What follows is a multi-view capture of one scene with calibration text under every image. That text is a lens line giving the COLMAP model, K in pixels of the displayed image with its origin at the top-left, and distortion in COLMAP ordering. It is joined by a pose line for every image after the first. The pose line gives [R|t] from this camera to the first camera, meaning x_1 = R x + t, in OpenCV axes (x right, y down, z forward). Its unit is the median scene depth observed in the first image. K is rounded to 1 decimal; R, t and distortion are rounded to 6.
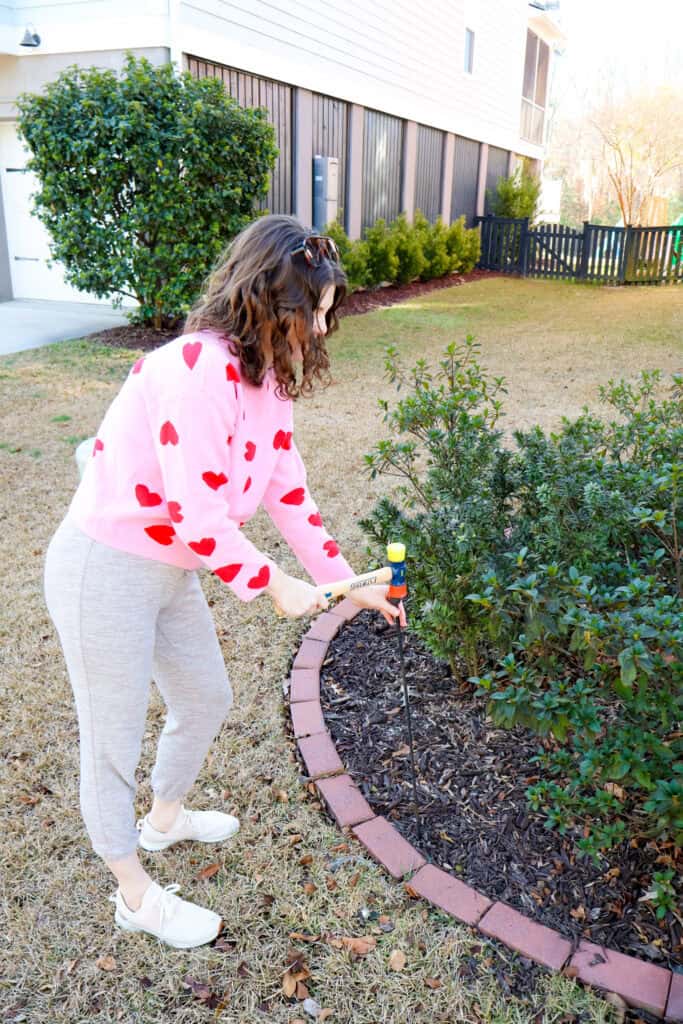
lens RADIAL K [[855.6, 0, 341.5], [0, 855.6, 512.0], [0, 0, 1]] dist [0.046540, 0.002862]
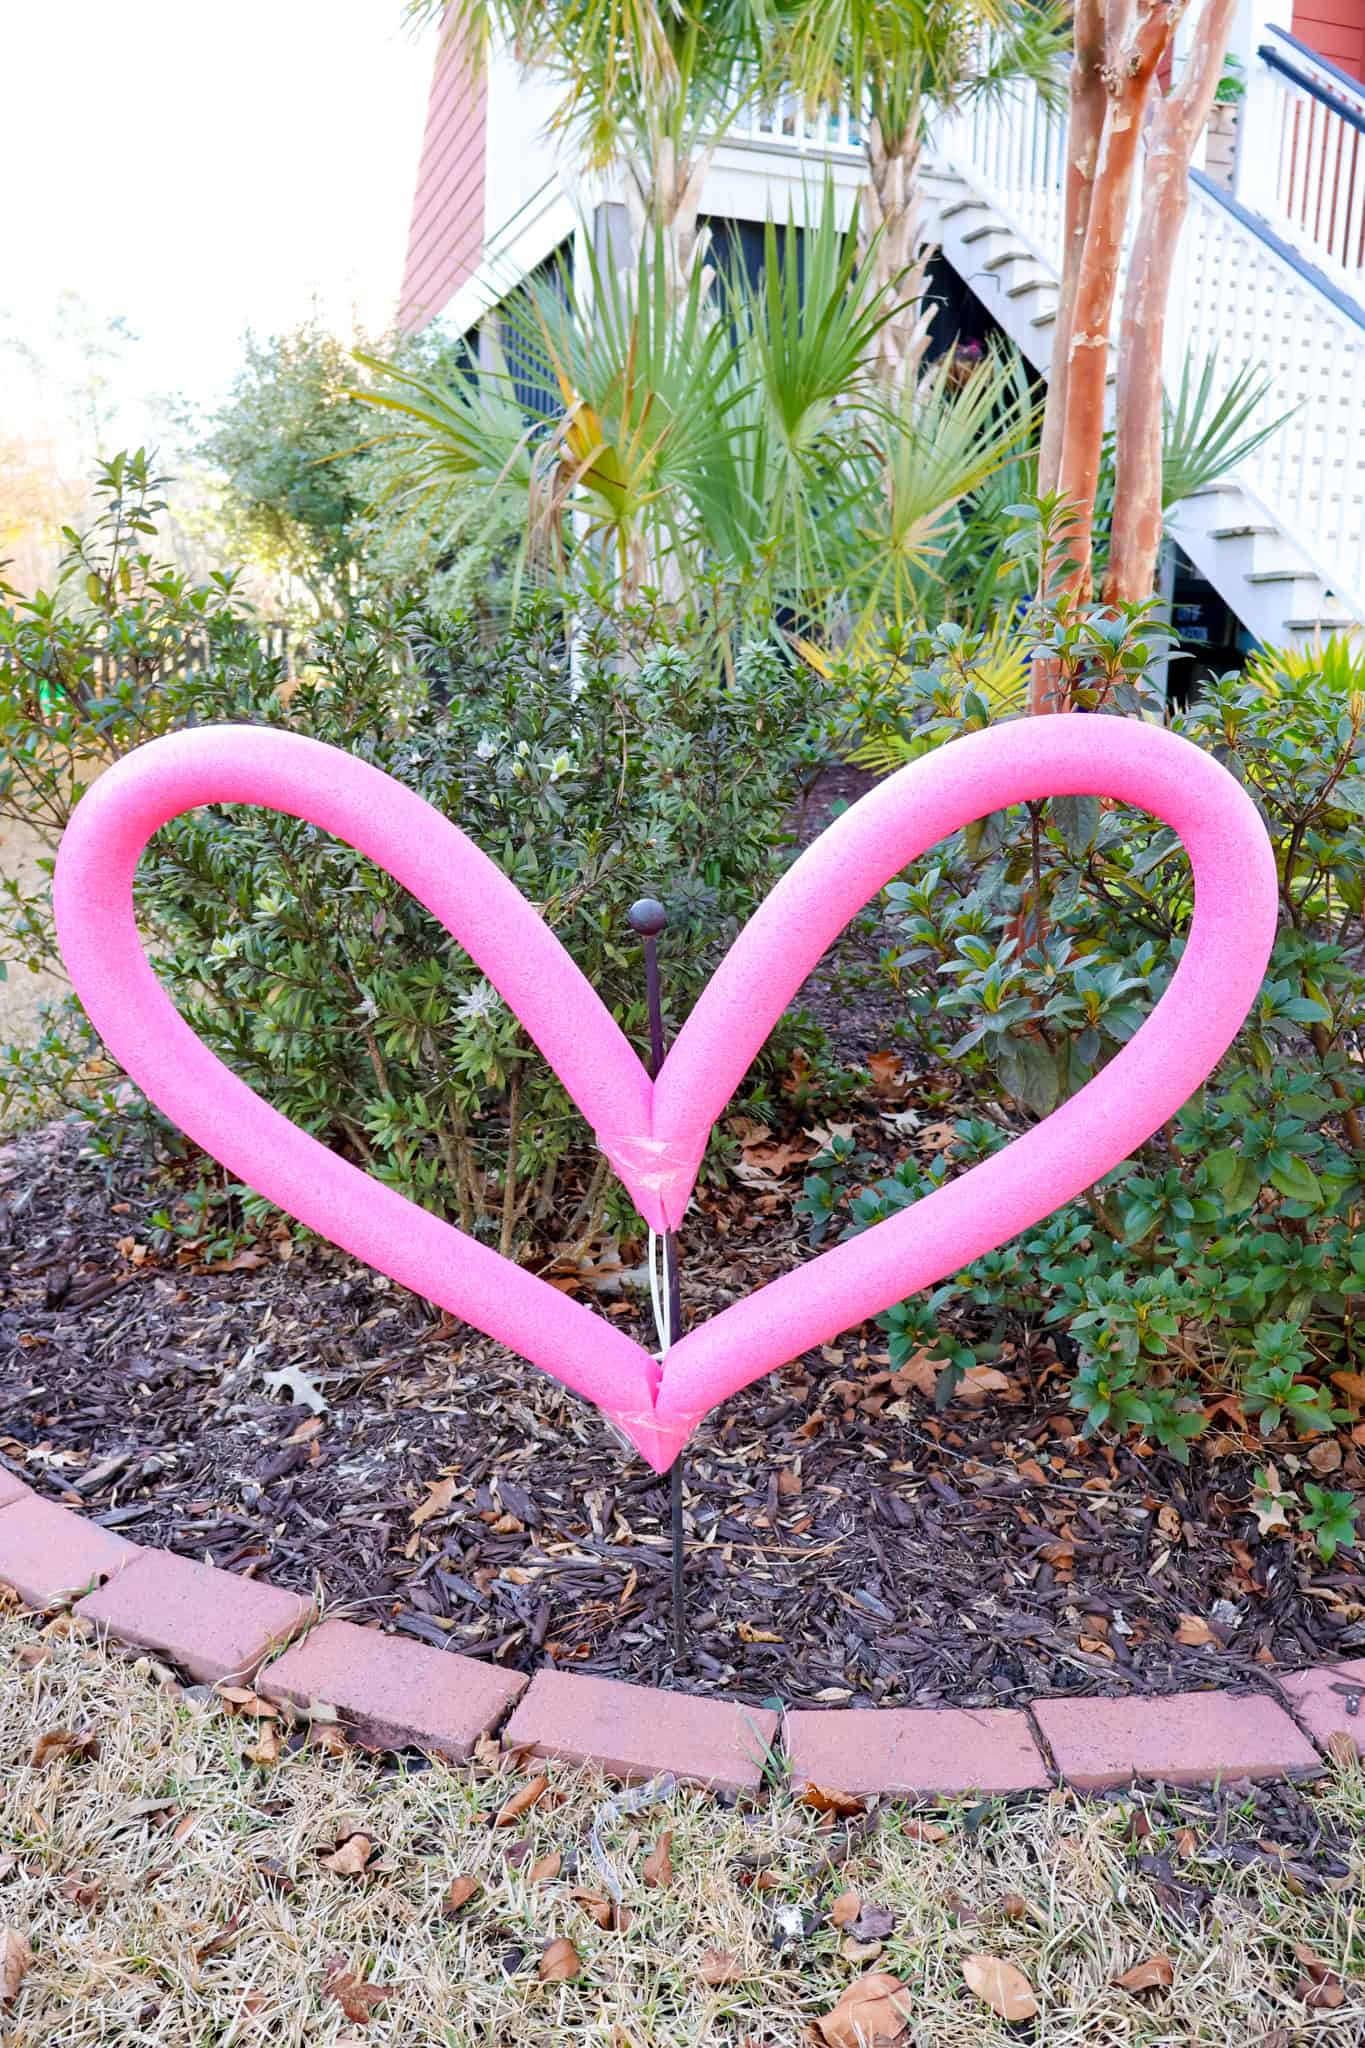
lens RADIAL K [[1711.2, 0, 682.5], [0, 1711.2, 1024.0], [0, 0, 1]] dist [0.046540, 0.002862]
pose [[0.732264, -0.134311, 0.667645, -0.285390], [0.220095, 0.974423, -0.045372, 0.165768], [-0.644475, 0.180170, 0.743096, 0.463514]]
